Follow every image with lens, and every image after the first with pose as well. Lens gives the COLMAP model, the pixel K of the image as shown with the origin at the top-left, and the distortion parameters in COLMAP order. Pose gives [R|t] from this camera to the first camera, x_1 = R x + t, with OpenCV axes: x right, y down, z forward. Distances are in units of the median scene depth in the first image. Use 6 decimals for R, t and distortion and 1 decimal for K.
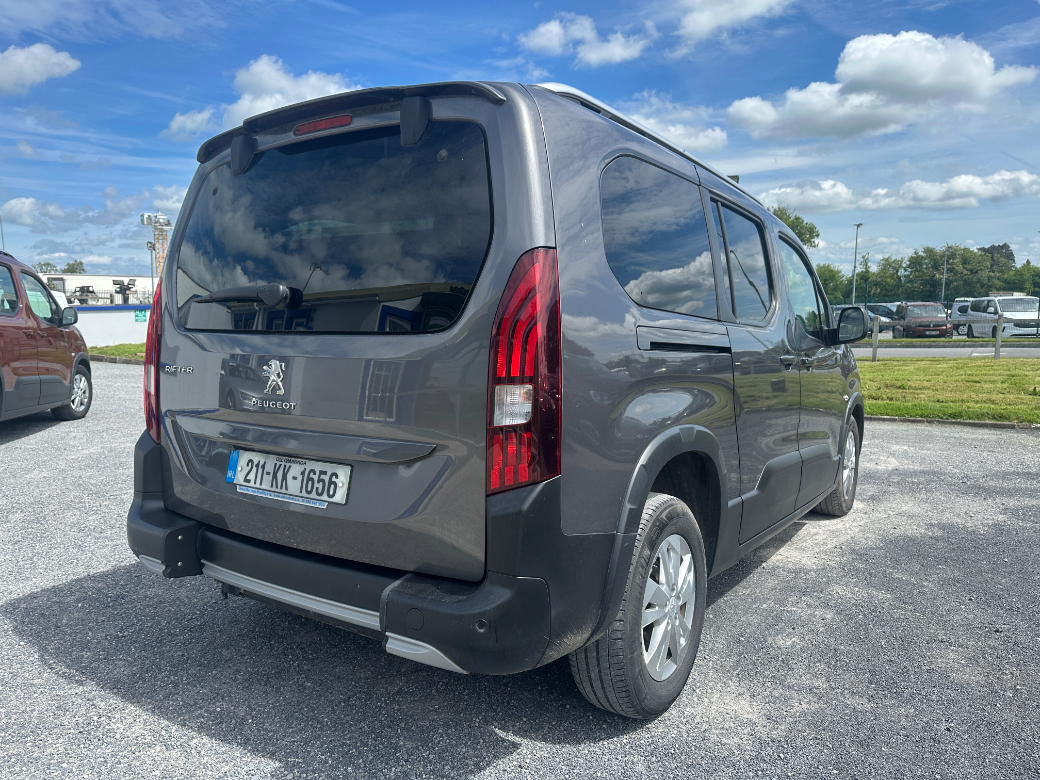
lens RADIAL K [[751.6, 0, 523.7], [0, 751.6, 371.4], [0, 0, 1]] dist [0.017759, -0.011091]
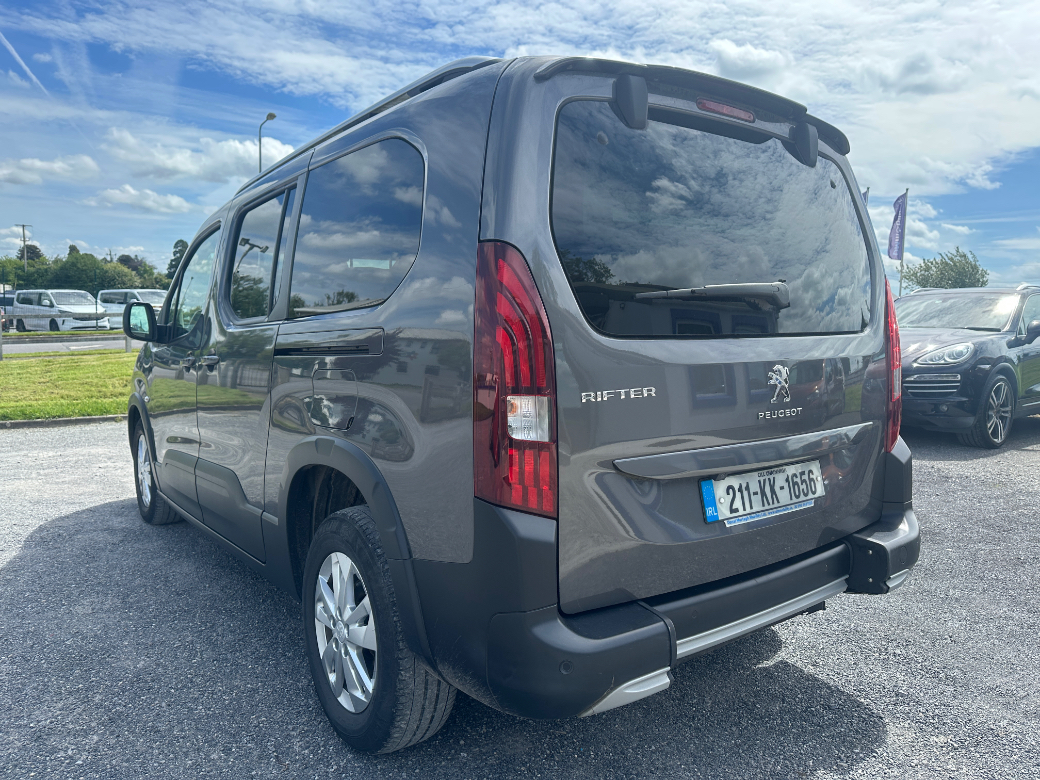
lens RADIAL K [[751.6, 0, 522.1], [0, 751.6, 388.7], [0, 0, 1]] dist [0.017759, -0.011091]
pose [[0.353670, -0.088227, 0.931200, -1.247576], [0.058182, 0.995689, 0.072240, -0.068863], [-0.933559, 0.028630, 0.357279, 0.925294]]
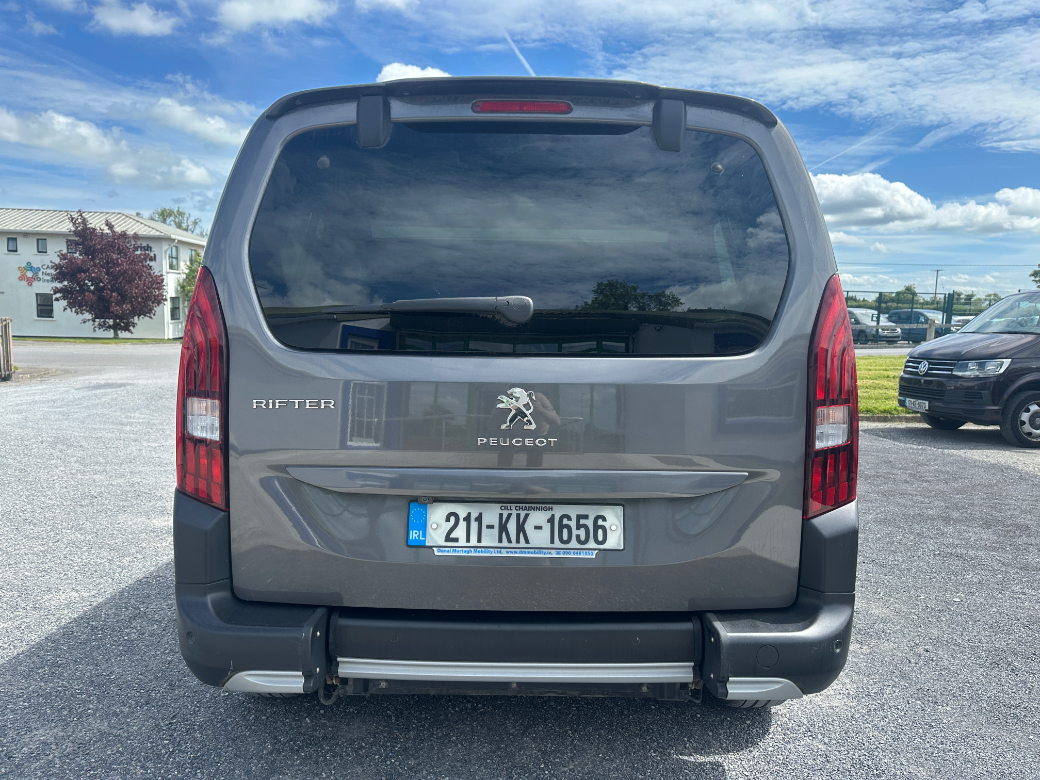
lens RADIAL K [[751.6, 0, 510.2], [0, 751.6, 390.9], [0, 0, 1]] dist [0.017759, -0.011091]
pose [[0.838277, -0.032463, 0.544277, -0.751310], [0.022524, 0.999436, 0.024920, -0.031172], [-0.544779, -0.008631, 0.838535, 0.303058]]
